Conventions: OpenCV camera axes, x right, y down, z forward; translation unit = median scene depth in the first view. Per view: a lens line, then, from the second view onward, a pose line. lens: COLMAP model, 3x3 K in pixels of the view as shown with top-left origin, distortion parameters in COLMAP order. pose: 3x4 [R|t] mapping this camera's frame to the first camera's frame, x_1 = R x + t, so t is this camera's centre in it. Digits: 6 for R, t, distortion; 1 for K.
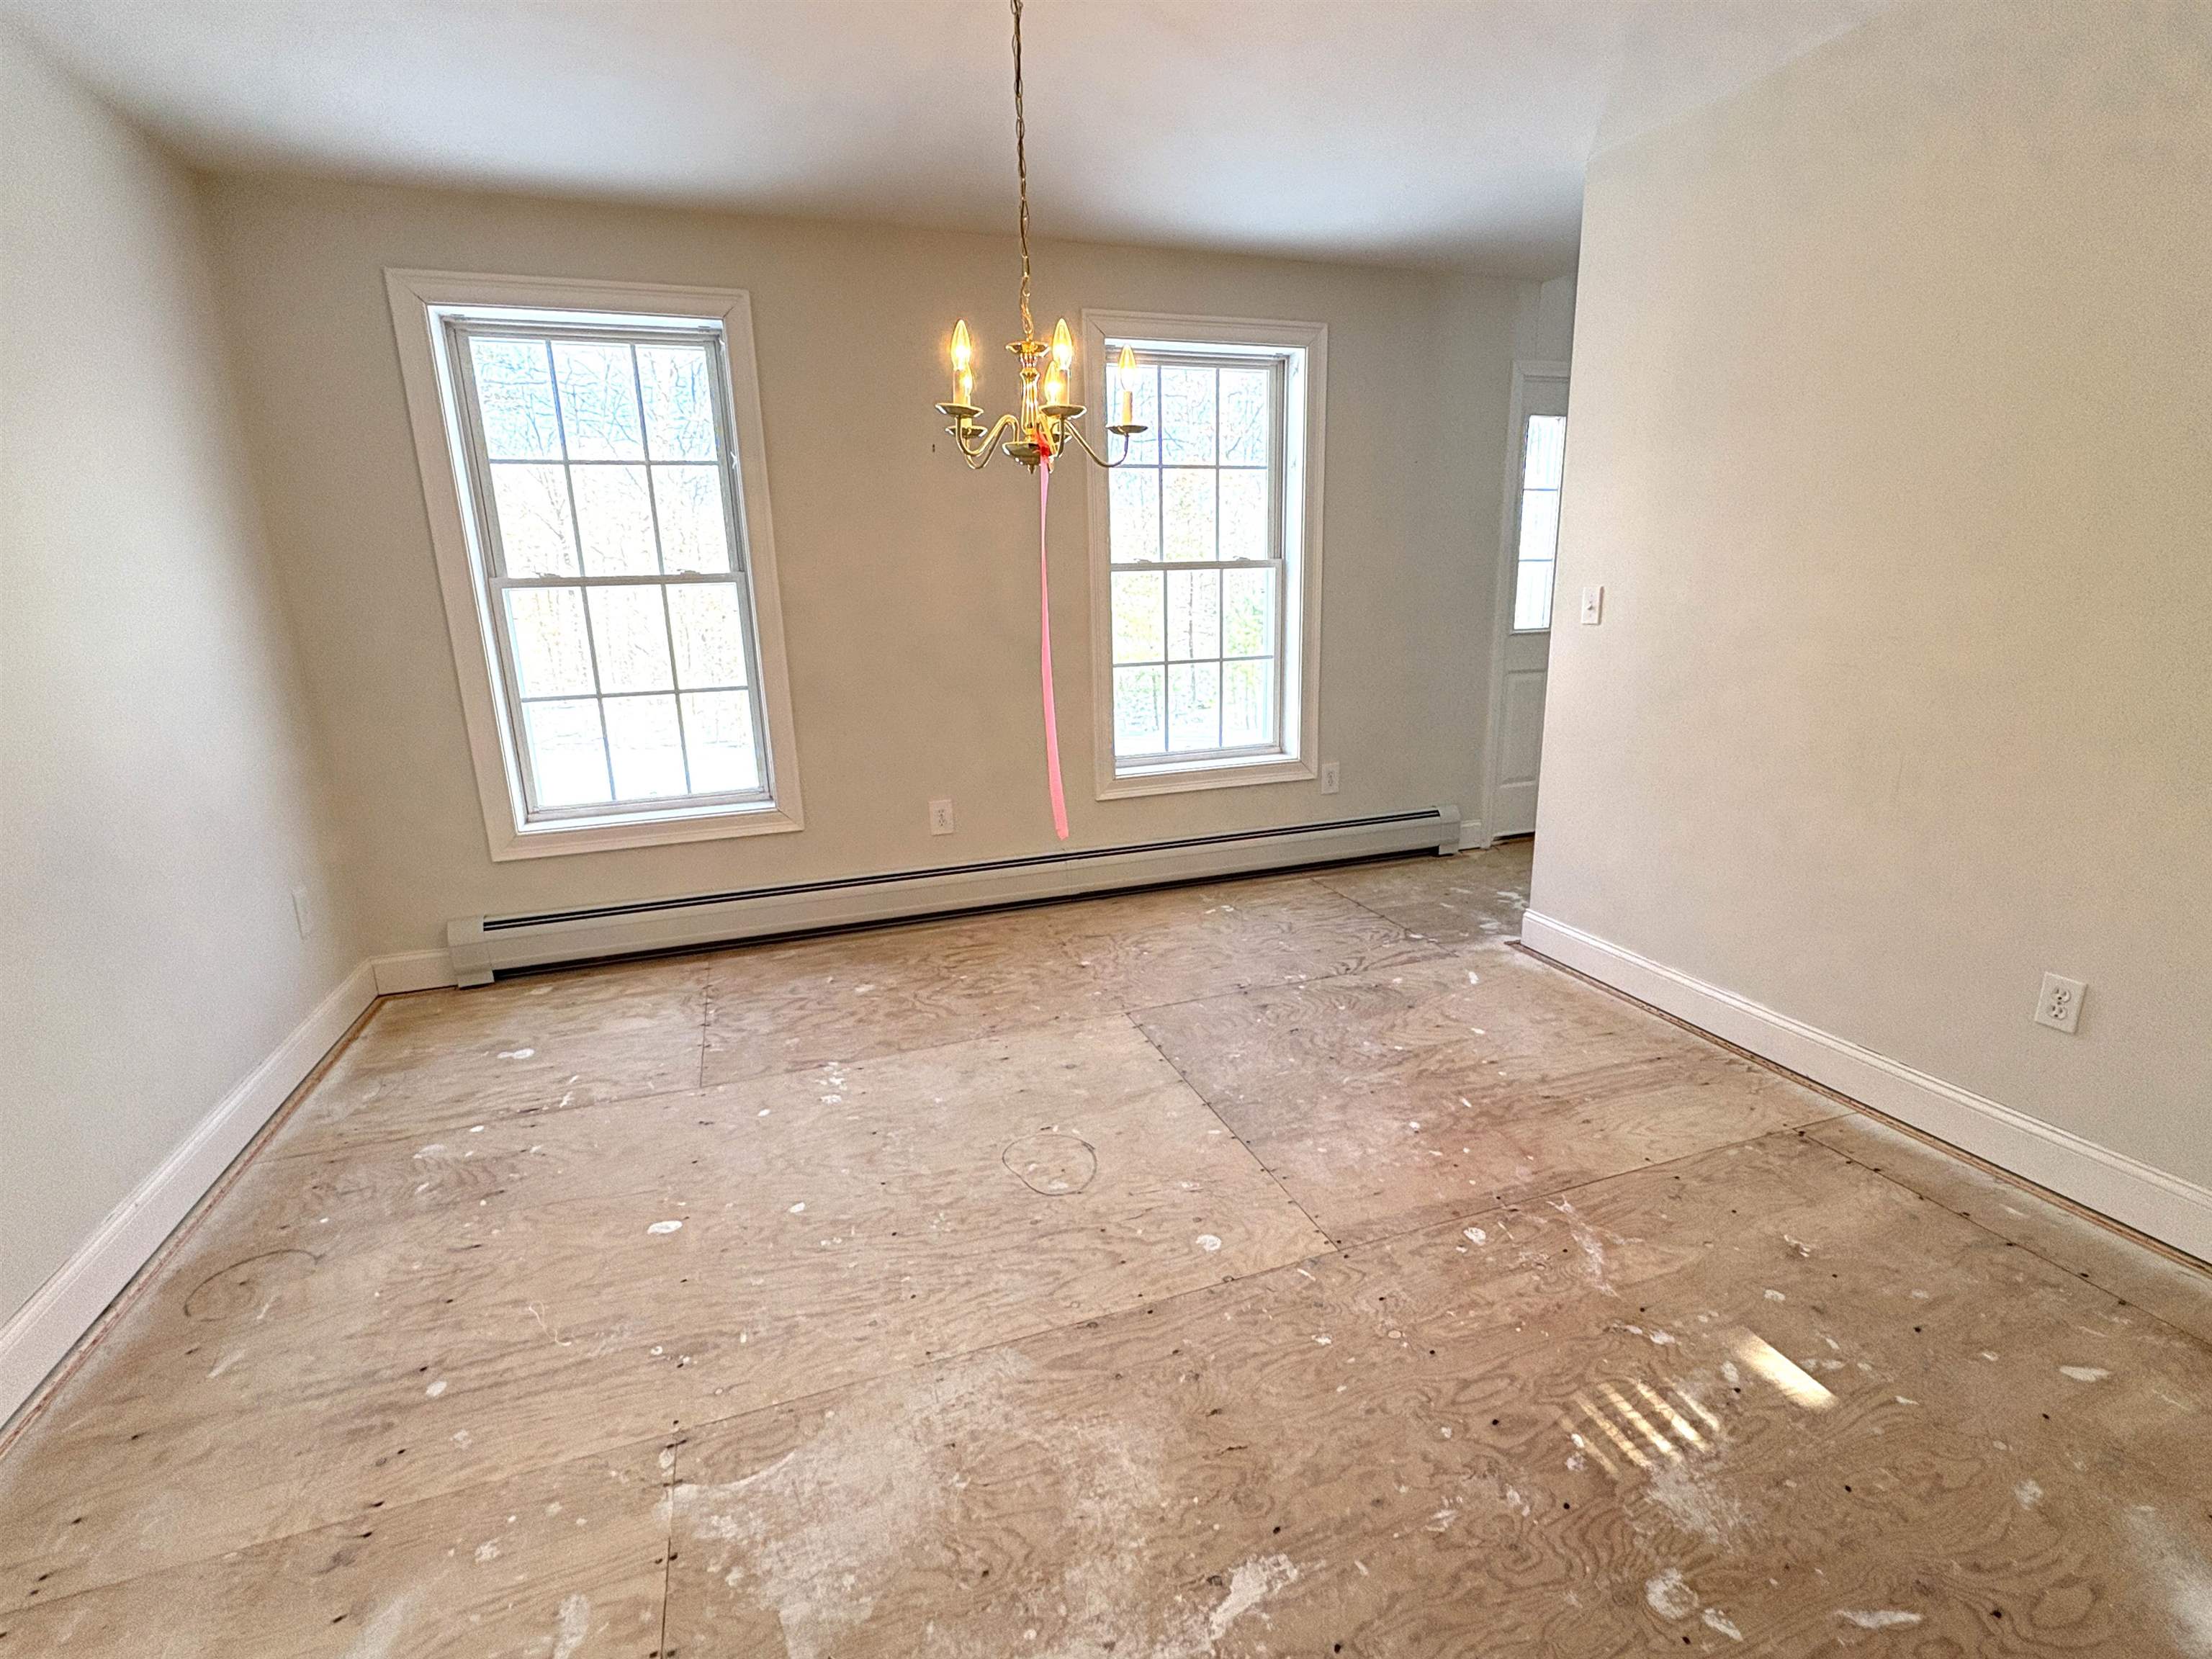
lens RADIAL K [[1026.7, 0, 1112.4], [0, 1026.7, 834.0], [0, 0, 1]] dist [-0.000058, 0.000028]
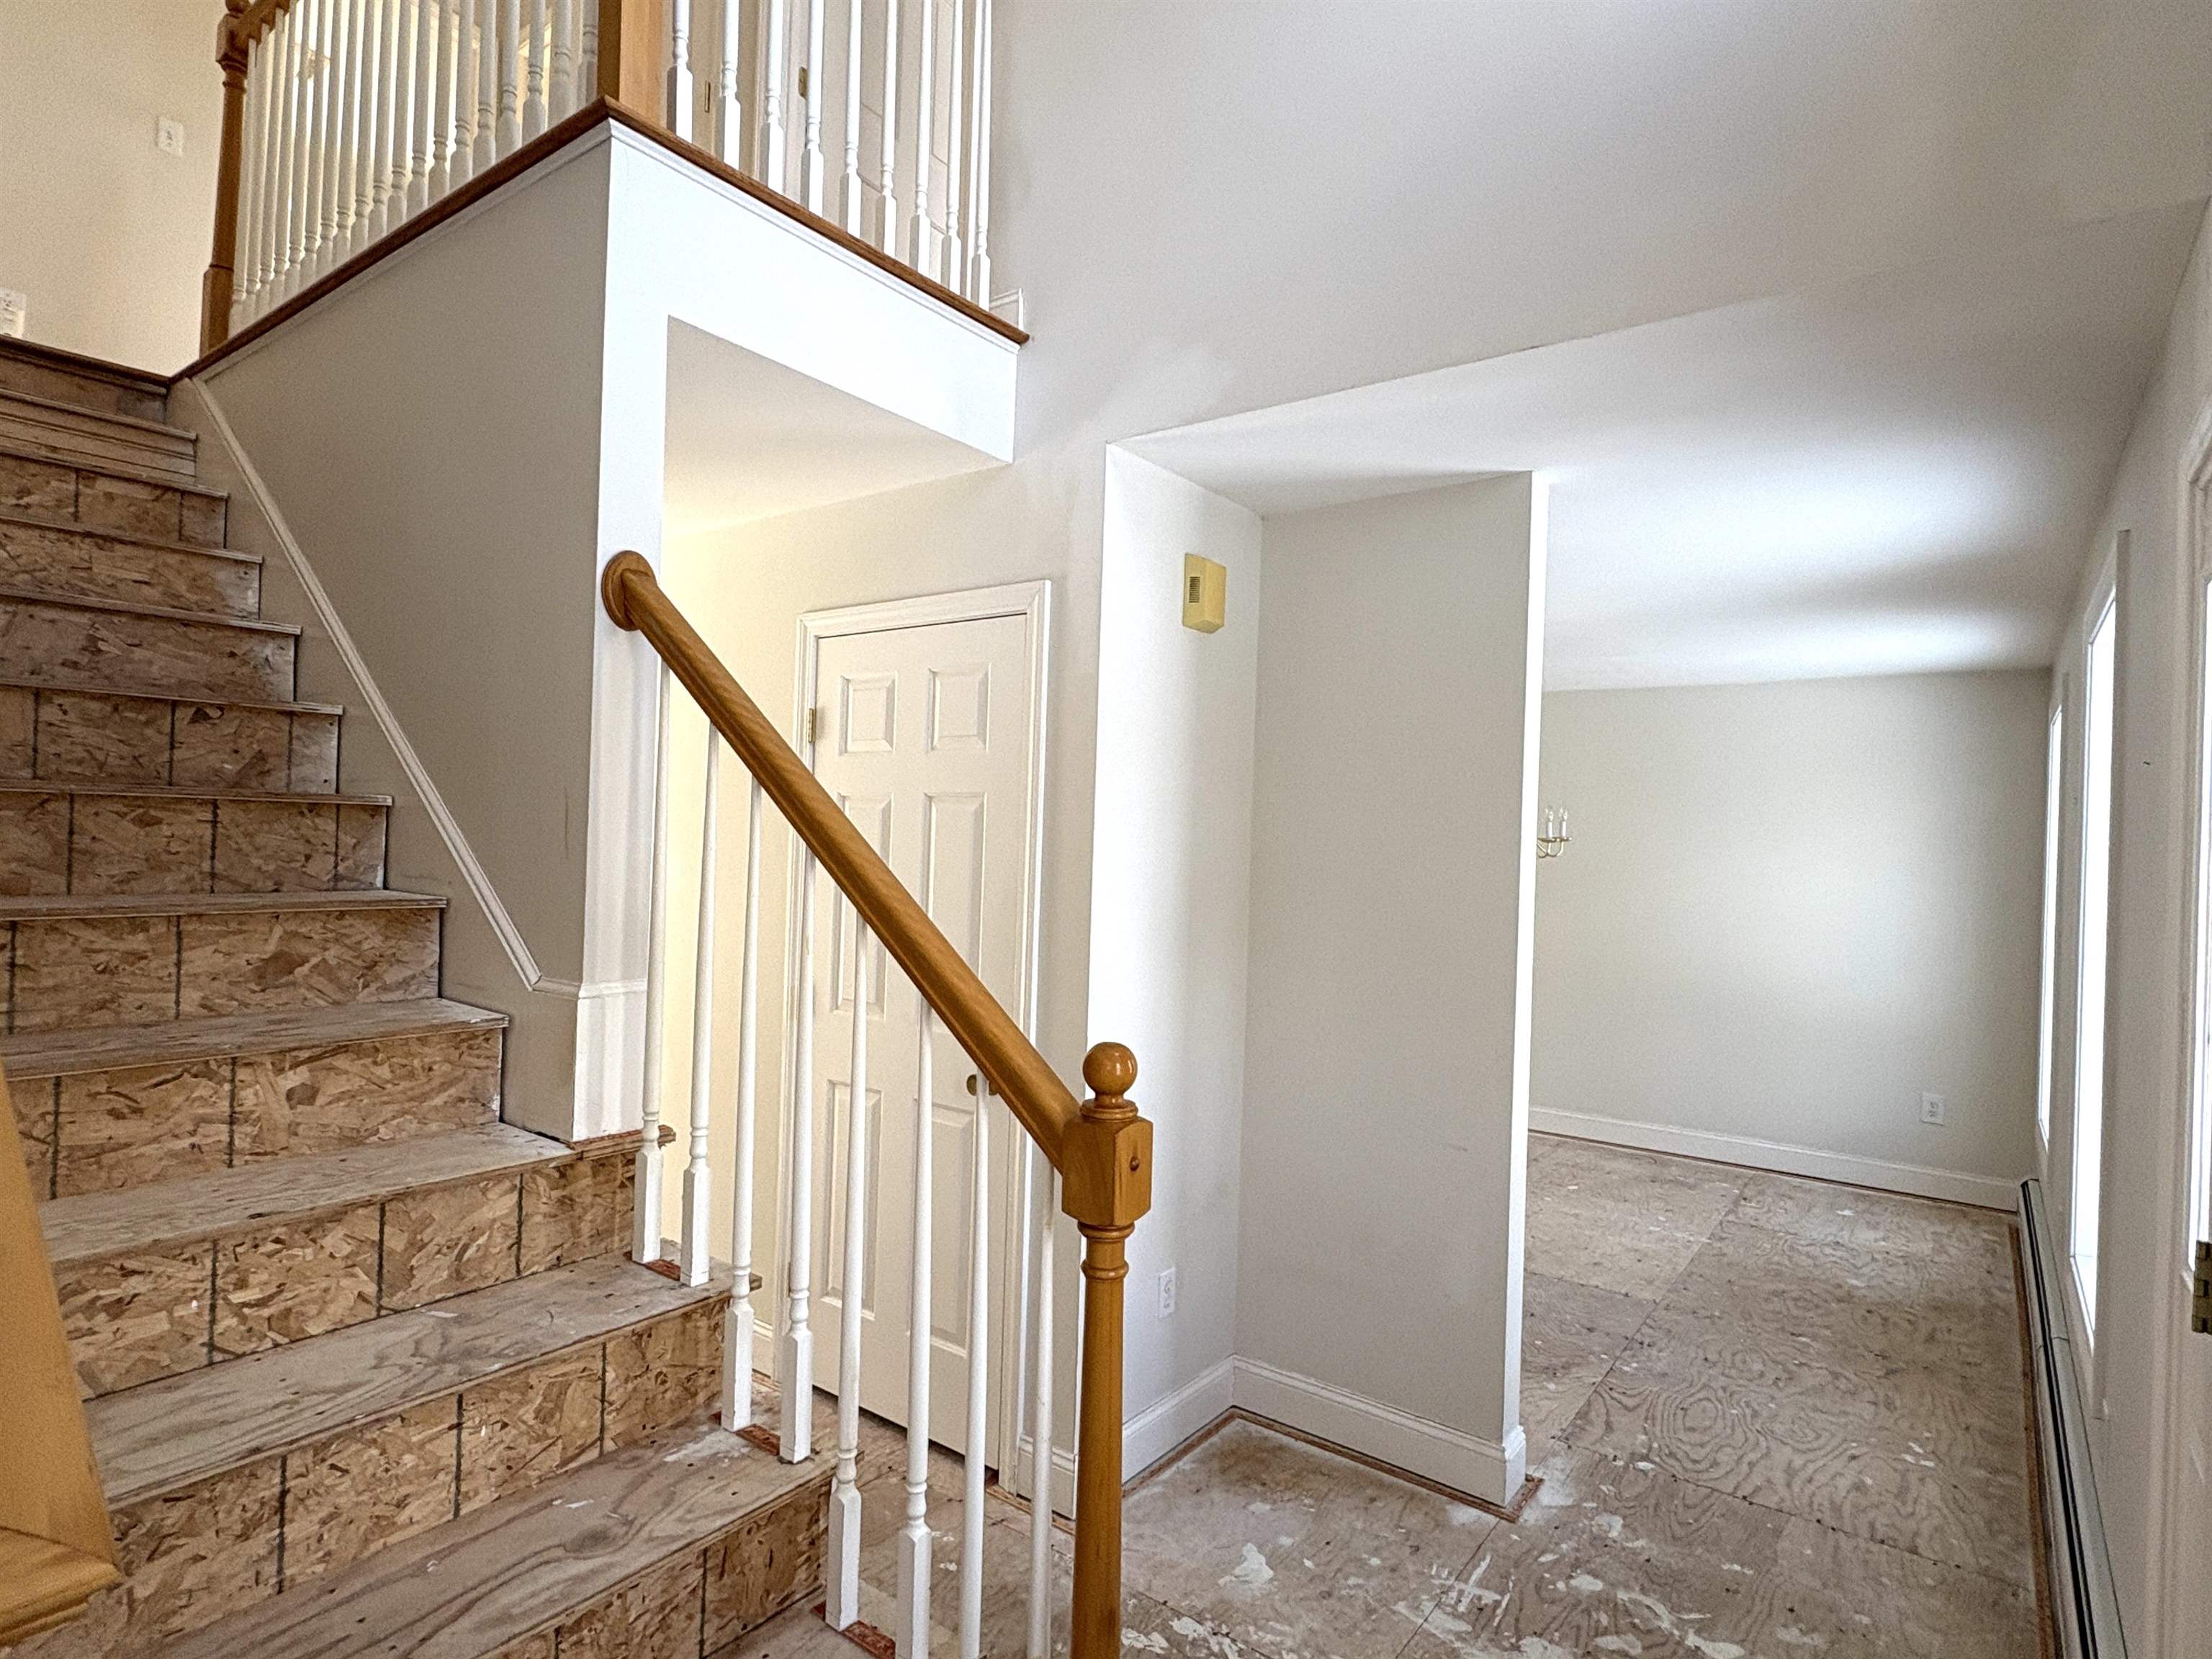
lens RADIAL K [[1175.1, 0, 1109.9], [0, 1175.1, 829.0], [0, 0, 1]] dist [0.002949, 0.001270]
pose [[-0.834694, -0.006300, -0.550677, 1.158261], [-0.144464, 0.967422, 0.207905, -0.482618], [0.531428, 0.253090, -0.808412, 1.485874]]
